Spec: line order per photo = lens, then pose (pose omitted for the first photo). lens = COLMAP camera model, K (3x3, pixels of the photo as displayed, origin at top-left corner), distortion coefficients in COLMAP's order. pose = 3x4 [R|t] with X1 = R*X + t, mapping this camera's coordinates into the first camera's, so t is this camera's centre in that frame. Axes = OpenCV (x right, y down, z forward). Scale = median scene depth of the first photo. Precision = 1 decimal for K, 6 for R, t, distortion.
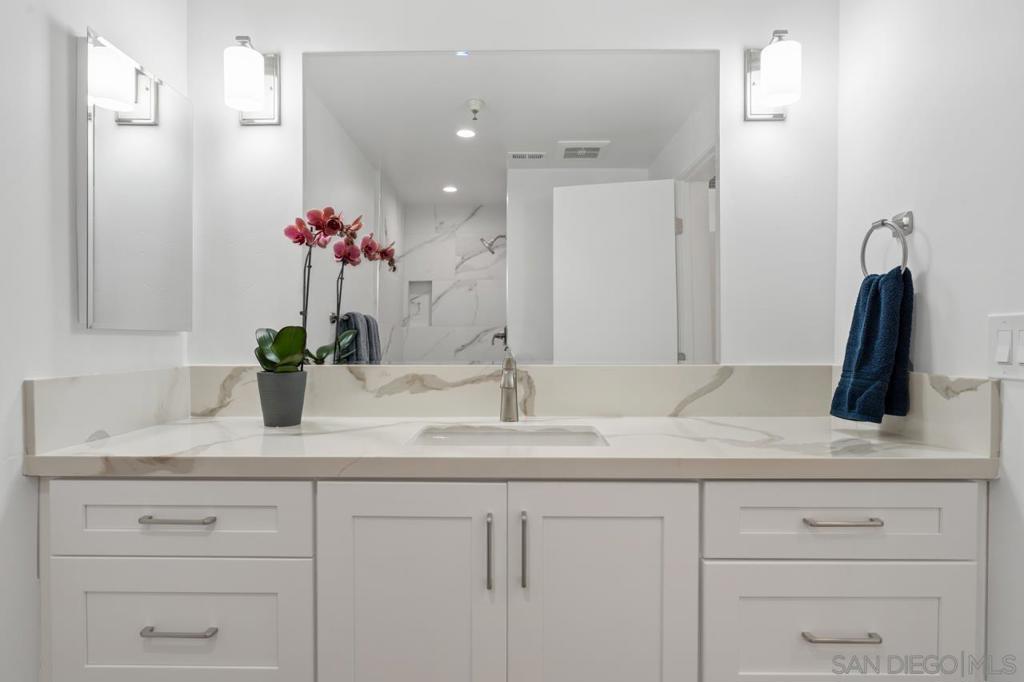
lens RADIAL K [[583.3, 0, 512.0], [0, 583.3, 341.0], [0, 0, 1]] dist [-0.002771, -0.000037]
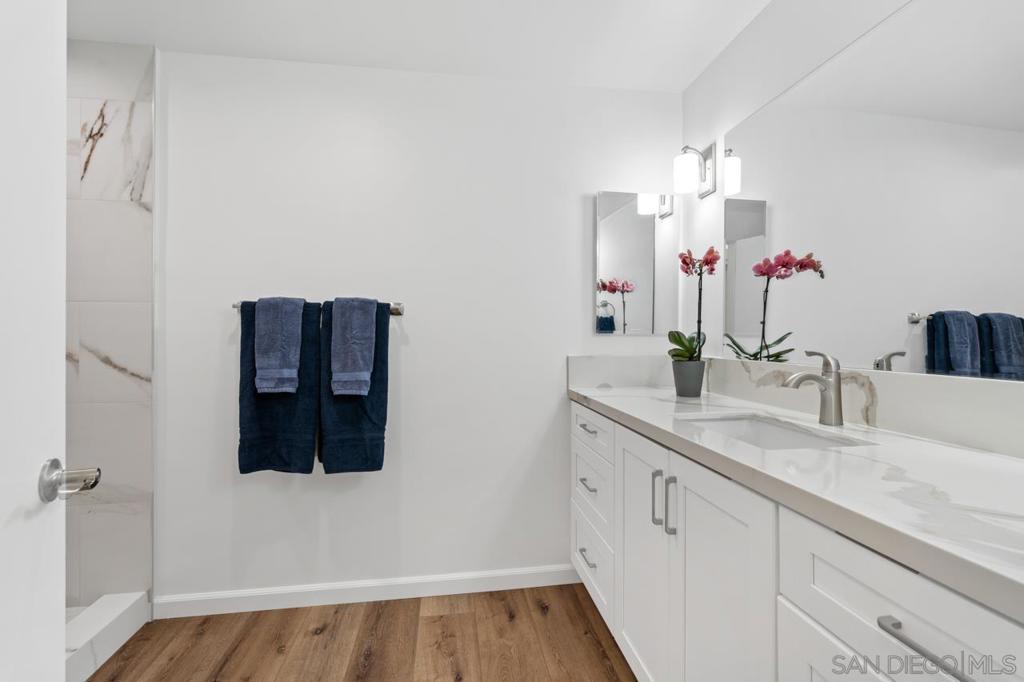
lens RADIAL K [[455.4, 0, 510.8], [0, 455.4, 334.3], [0, 0, 1]] dist [-0.002534, -0.000075]
pose [[0.150640, -0.004433, -0.988579, 0.643241], [-0.011614, 0.999913, -0.006253, -0.003025], [0.988520, 0.012423, 0.150576, 0.340210]]
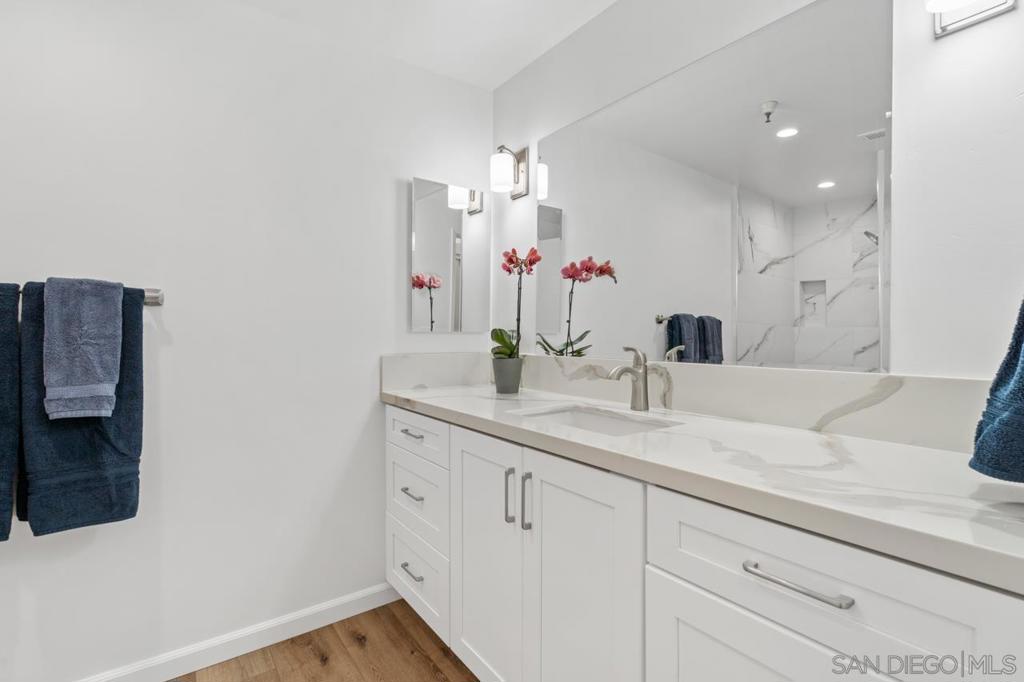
lens RADIAL K [[481.4, 0, 499.1], [0, 481.4, 339.4], [0, 0, 1]] dist [-0.002611, 0.000026]
pose [[0.585715, 0.009141, -0.810466, 0.570209], [-0.009321, 0.999946, 0.004542, -0.001880], [0.810464, 0.004894, 0.585769, 0.220907]]
